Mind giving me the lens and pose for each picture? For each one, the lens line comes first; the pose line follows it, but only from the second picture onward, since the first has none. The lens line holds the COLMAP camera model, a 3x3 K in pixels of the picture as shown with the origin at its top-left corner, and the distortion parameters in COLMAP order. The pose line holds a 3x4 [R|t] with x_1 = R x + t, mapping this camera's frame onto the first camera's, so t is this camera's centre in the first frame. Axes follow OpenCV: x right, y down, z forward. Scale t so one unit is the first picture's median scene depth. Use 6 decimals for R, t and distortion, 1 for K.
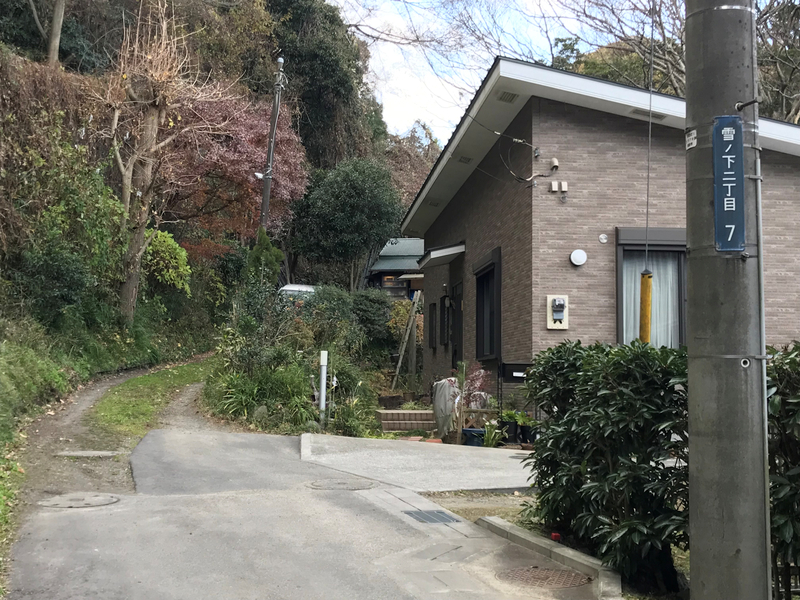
lens RADIAL K [[998.9, 0, 400.6], [0, 998.9, 301.6], [0, 0, 1]] dist [0.032459, 0.000000]
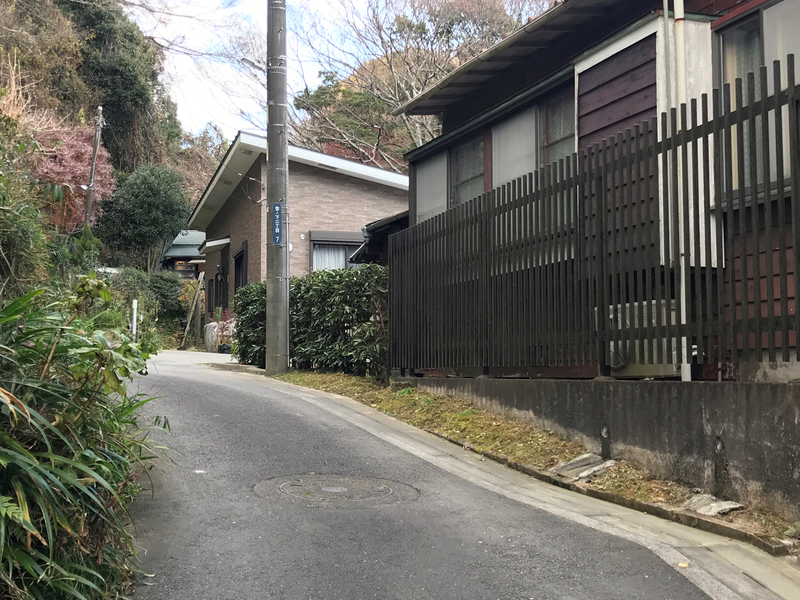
lens RADIAL K [[998.9, 0, 405.5], [0, 998.9, 294.4], [0, 0, 1]] dist [0.032459, 0.000000]
pose [[0.978977, 0.004372, 0.203926, 0.009999], [-0.004860, 0.999986, 0.001894, 0.013220], [-0.203915, -0.002845, 0.978985, -0.292827]]
